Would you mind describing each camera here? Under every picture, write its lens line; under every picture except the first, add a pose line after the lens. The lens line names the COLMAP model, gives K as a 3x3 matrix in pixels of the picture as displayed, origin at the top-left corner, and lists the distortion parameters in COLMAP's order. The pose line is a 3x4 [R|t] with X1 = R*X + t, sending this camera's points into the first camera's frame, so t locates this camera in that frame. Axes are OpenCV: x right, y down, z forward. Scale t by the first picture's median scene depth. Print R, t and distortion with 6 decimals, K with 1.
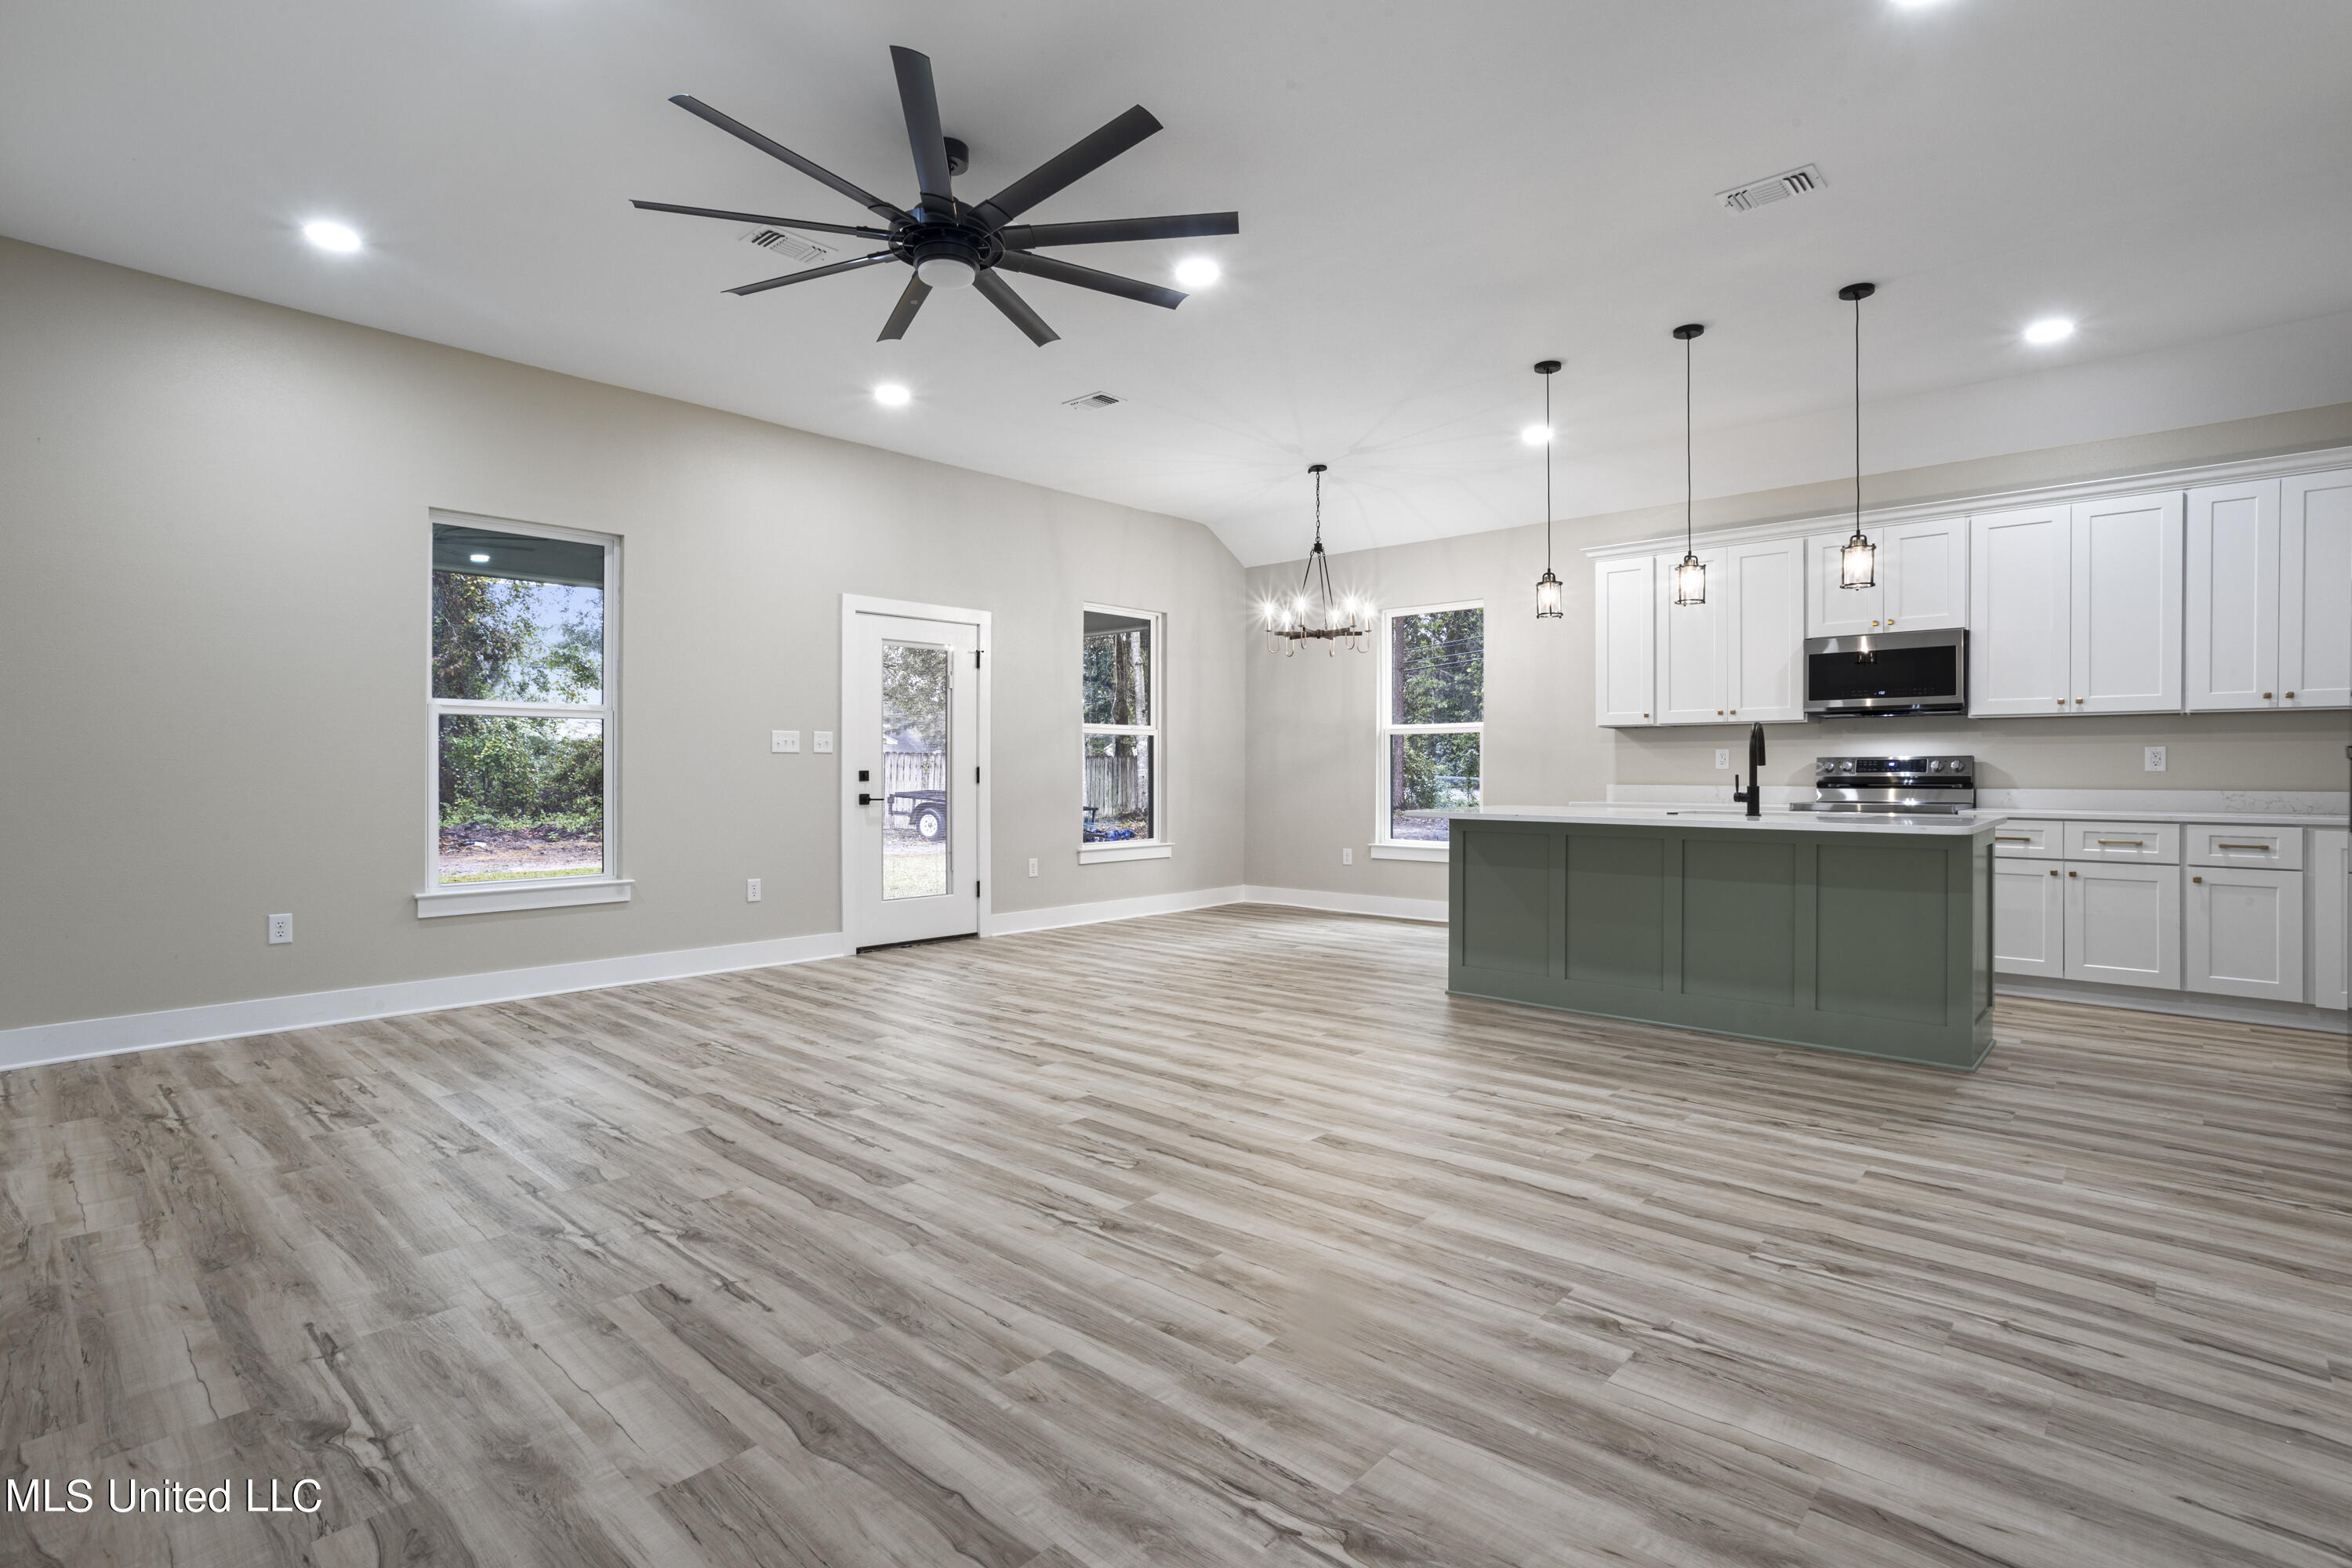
lens RADIAL K [[1133.5, 0, 1171.1], [0, 1133.5, 771.9], [0, 0, 1]] dist [-0.052278, 0.030465]
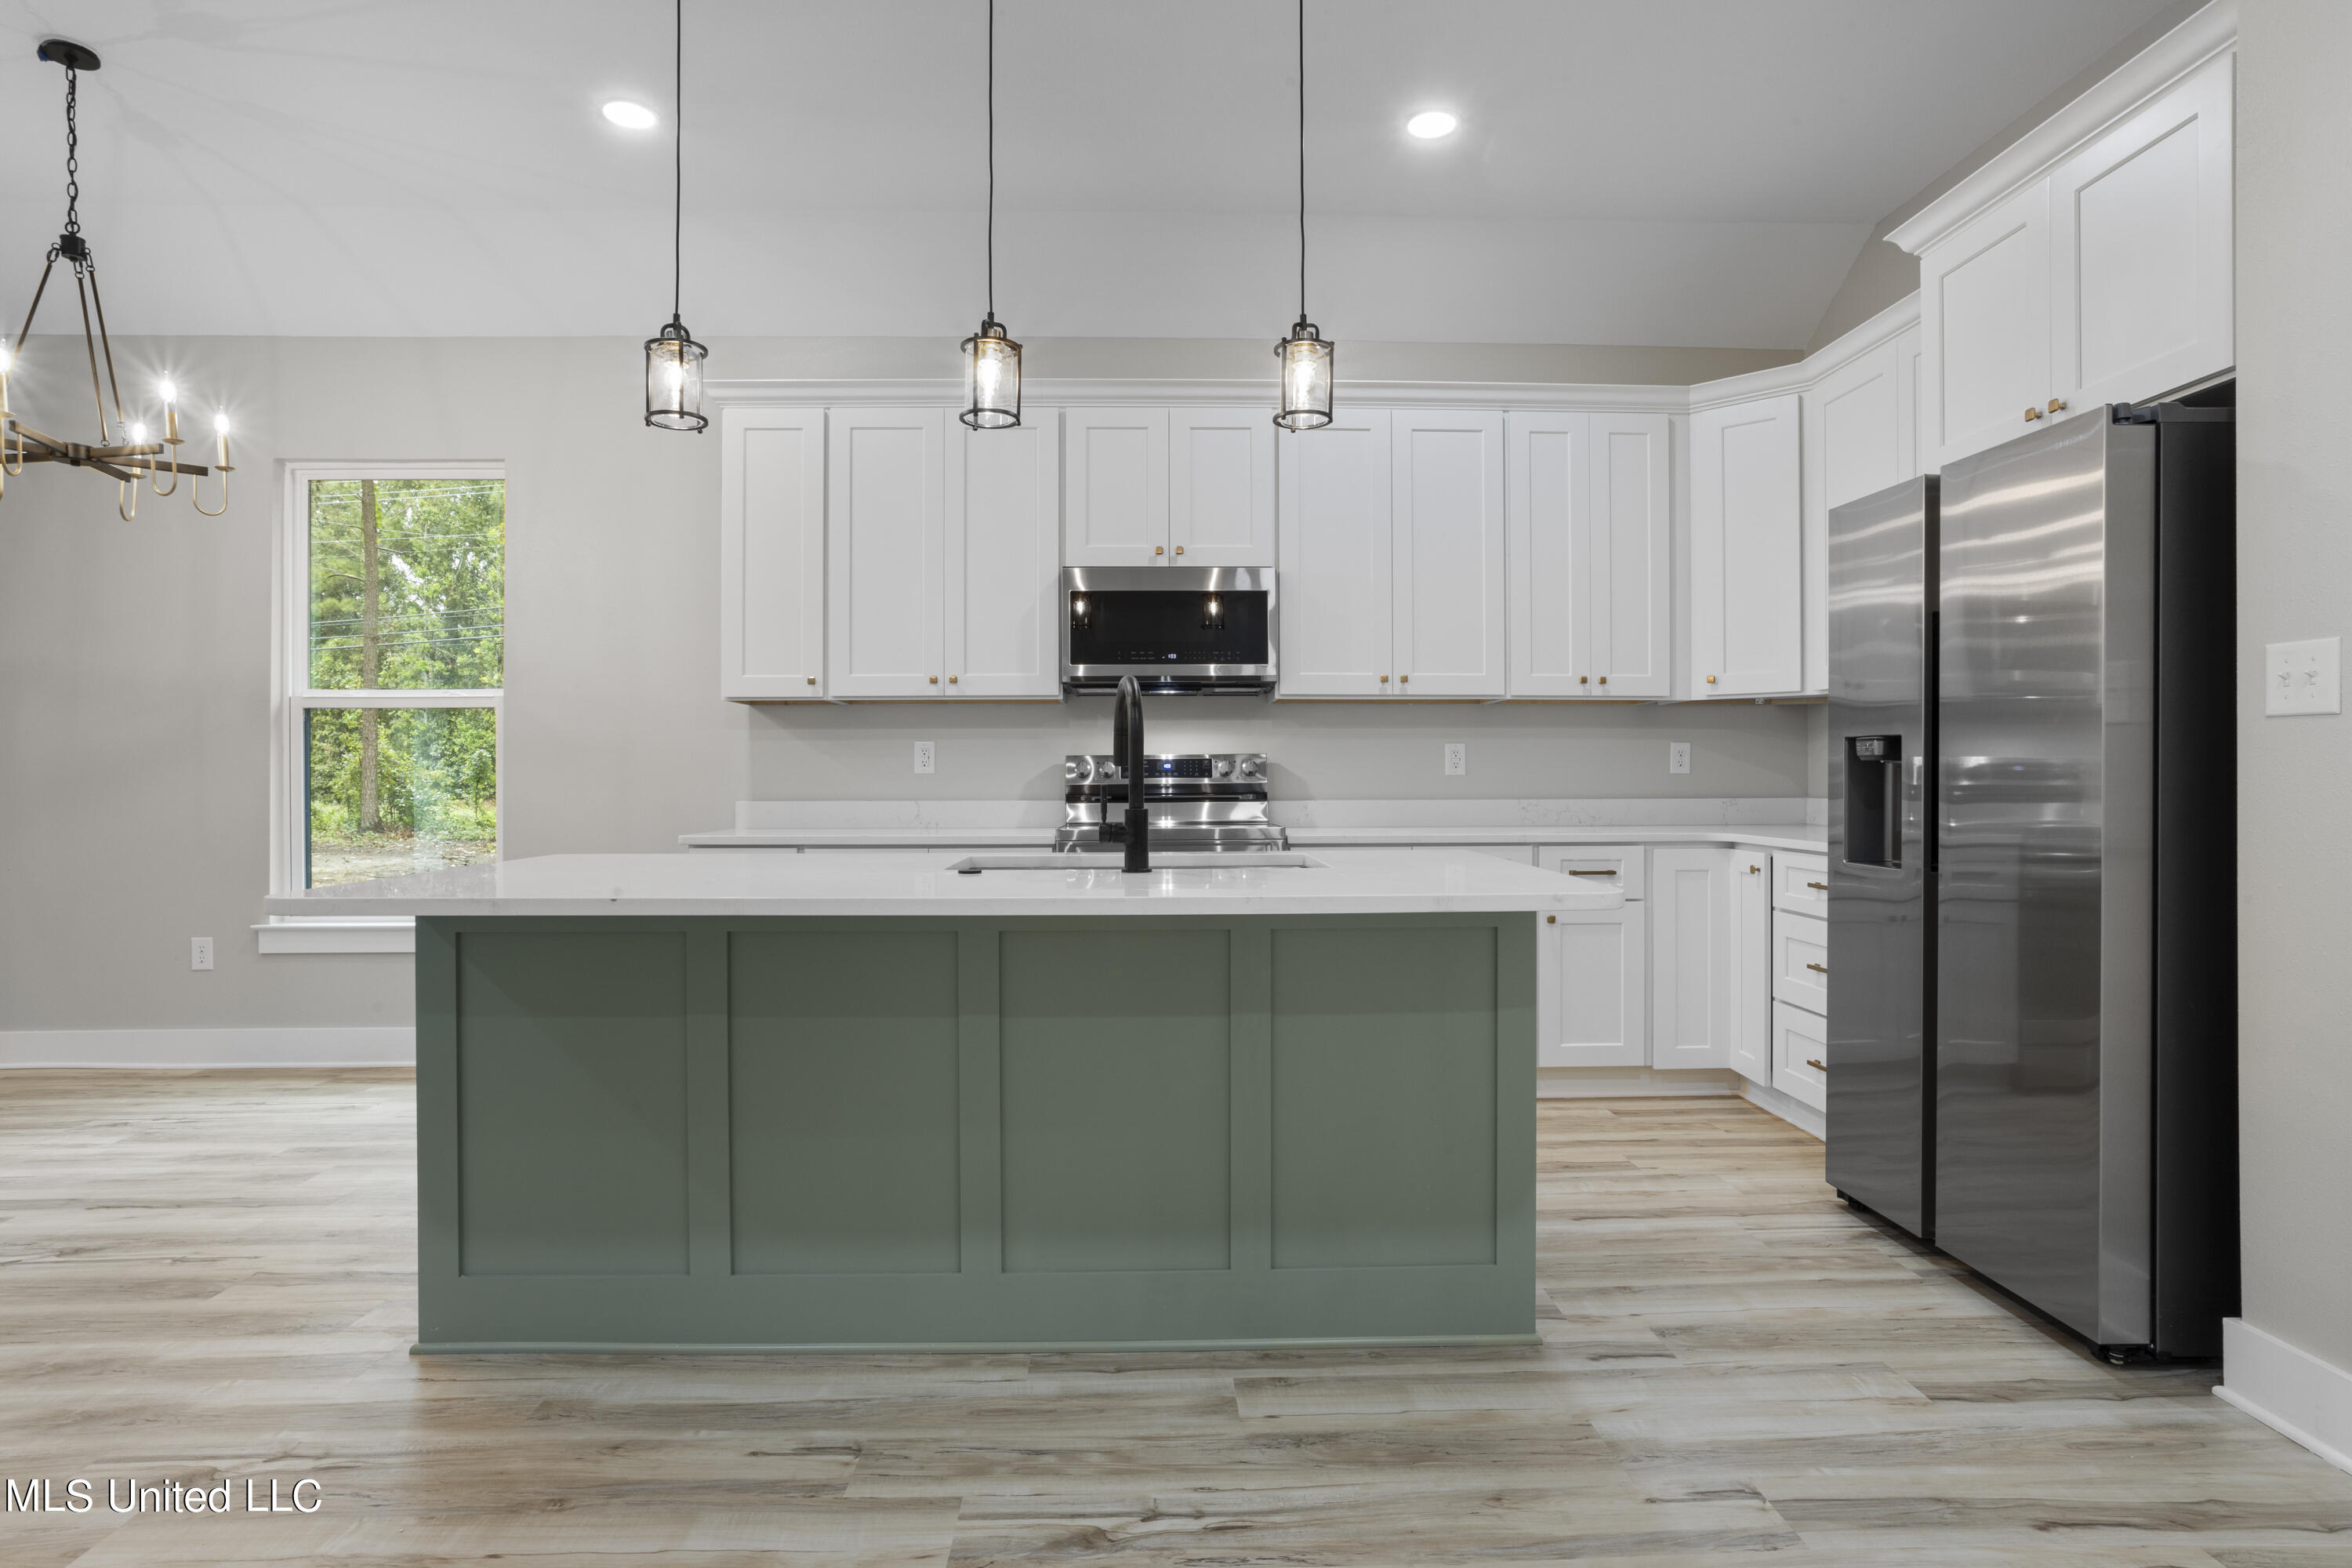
lens RADIAL K [[1238.4, 0, 1172.8], [0, 1238.4, 777.9], [0, 0, 1]] dist [-0.050341, 0.033381]
pose [[0.714493, -0.004982, 0.699625, 0.209533], [0.004662, 0.999986, 0.002360, -0.002246], [-0.699627, 0.001576, 0.714506, 0.782731]]
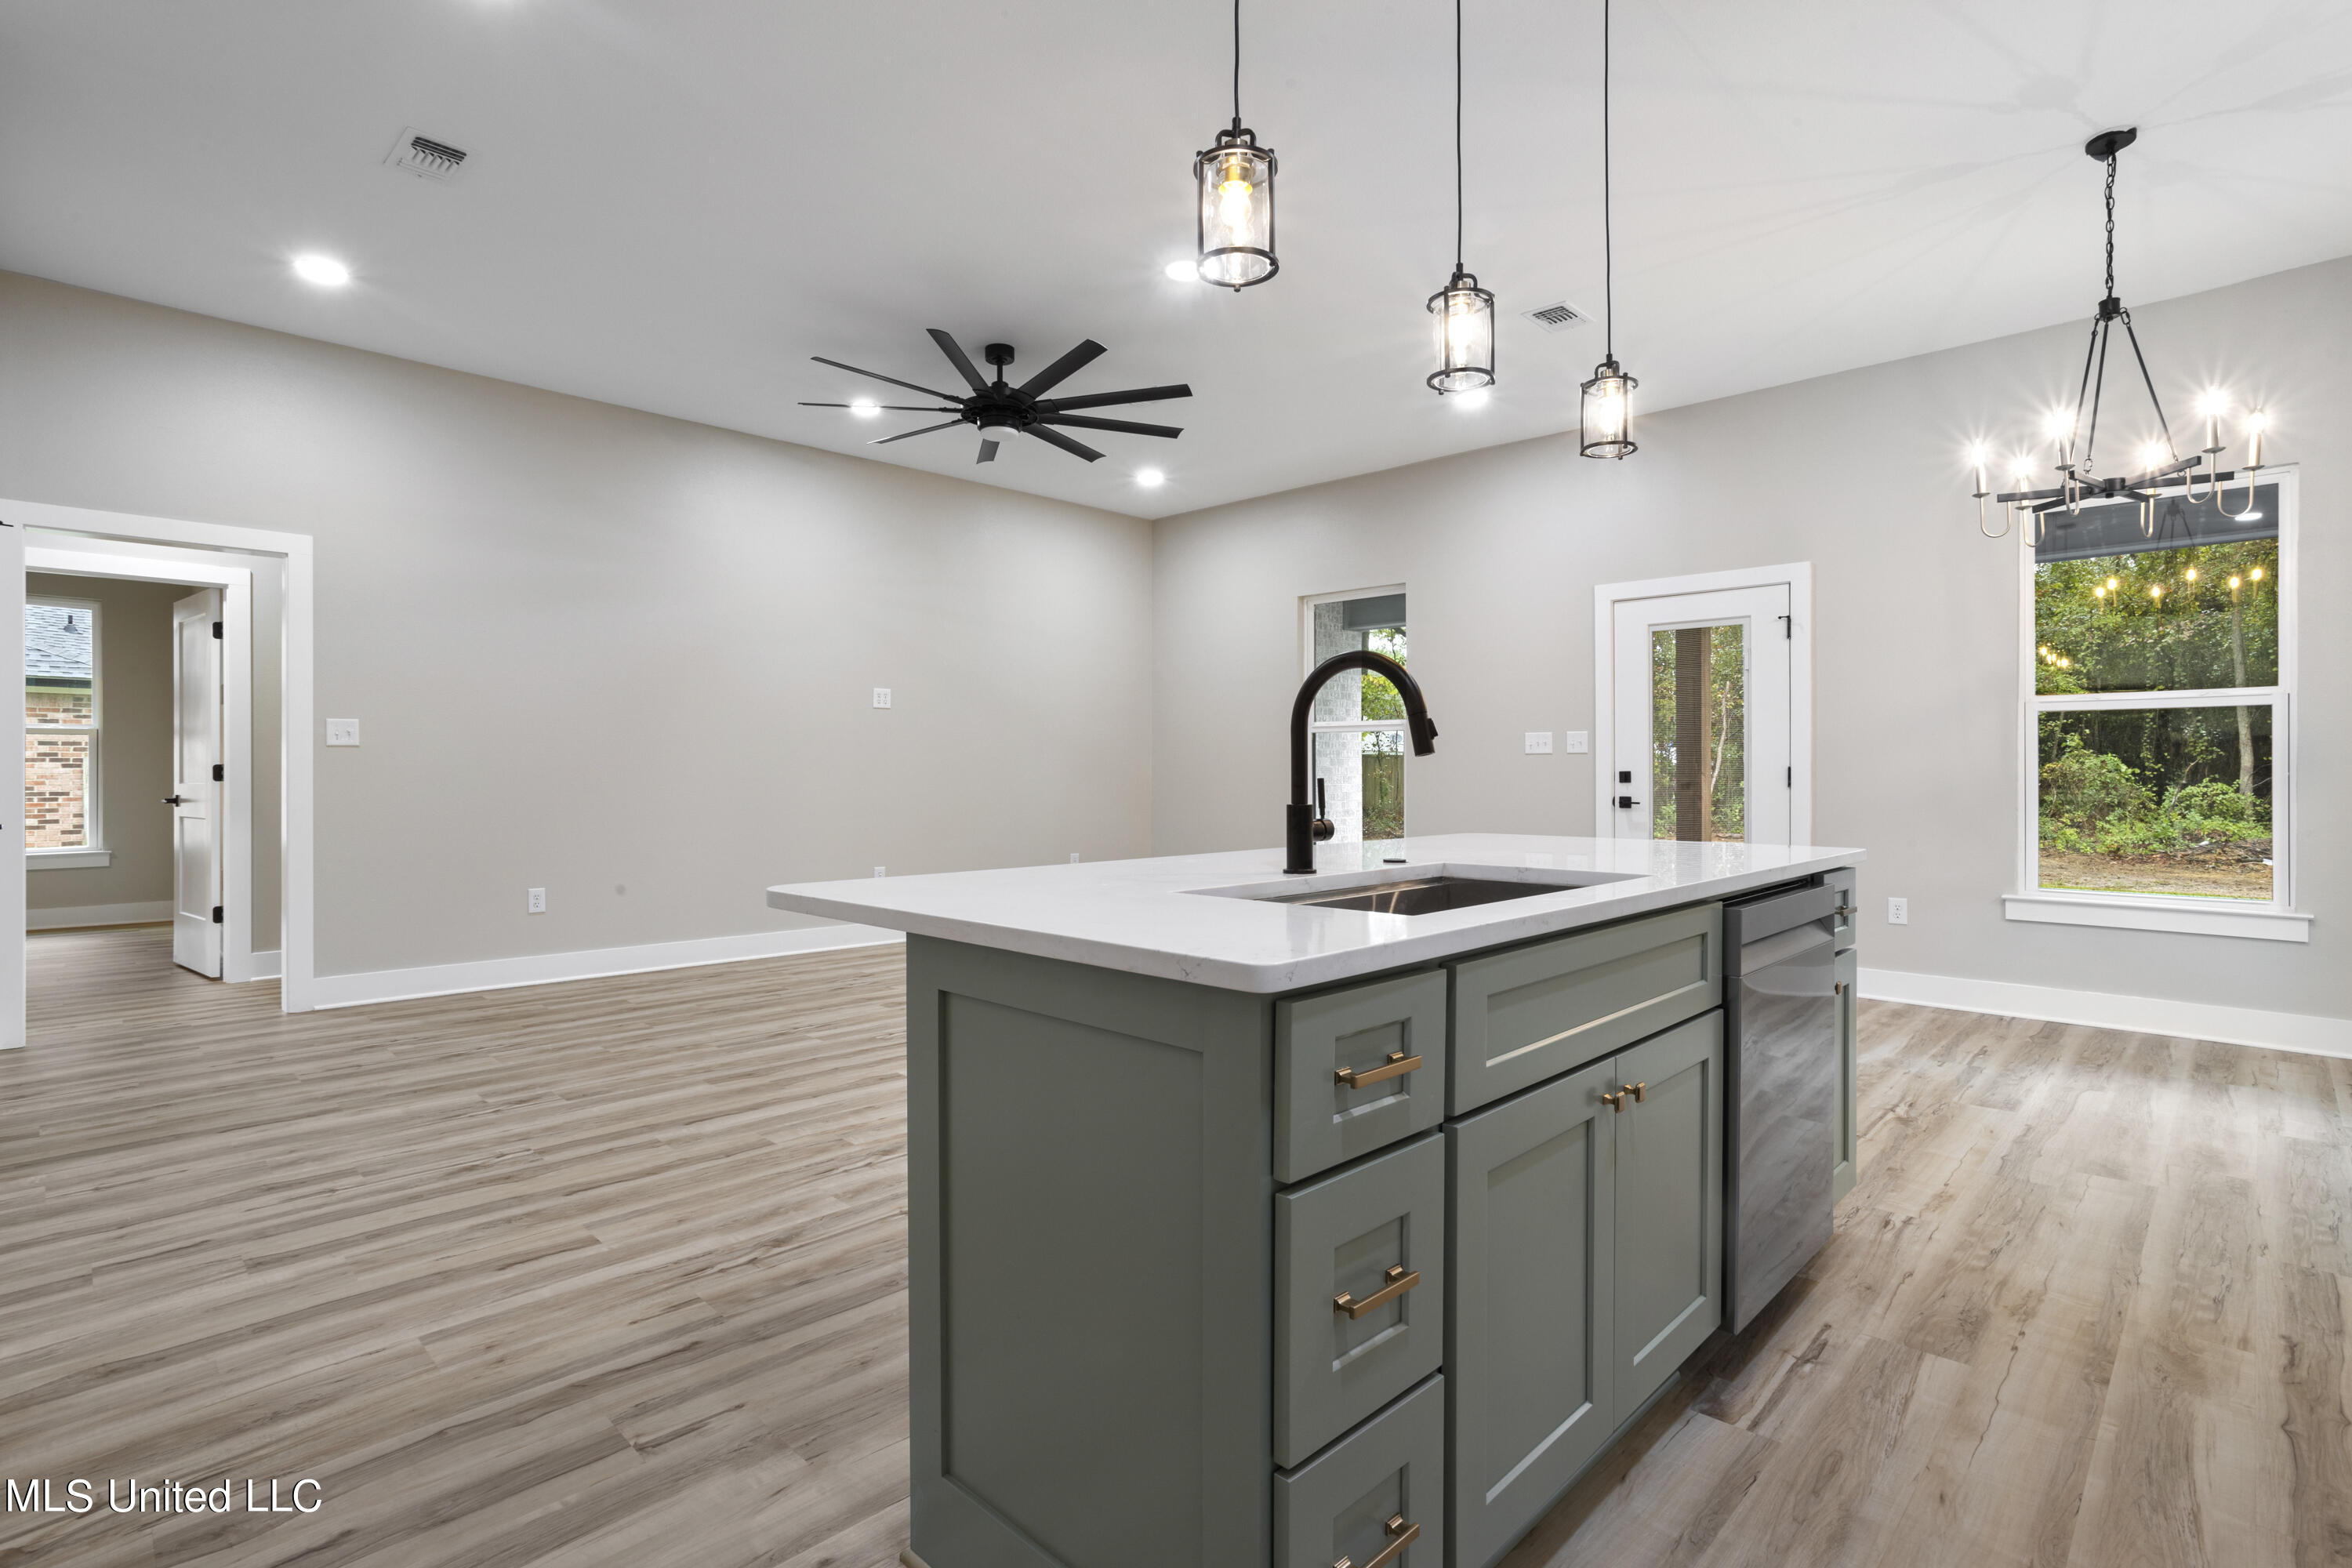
lens RADIAL K [[1133.5, 0, 1171.1], [0, 1133.5, 771.9], [0, 0, 1]] dist [-0.052278, 0.030465]
pose [[-0.035006, 0.000622, -0.999387, 1.223097], [-0.001967, 0.999998, 0.000692, -0.000942], [0.999385, 0.001990, -0.035005, 1.227101]]
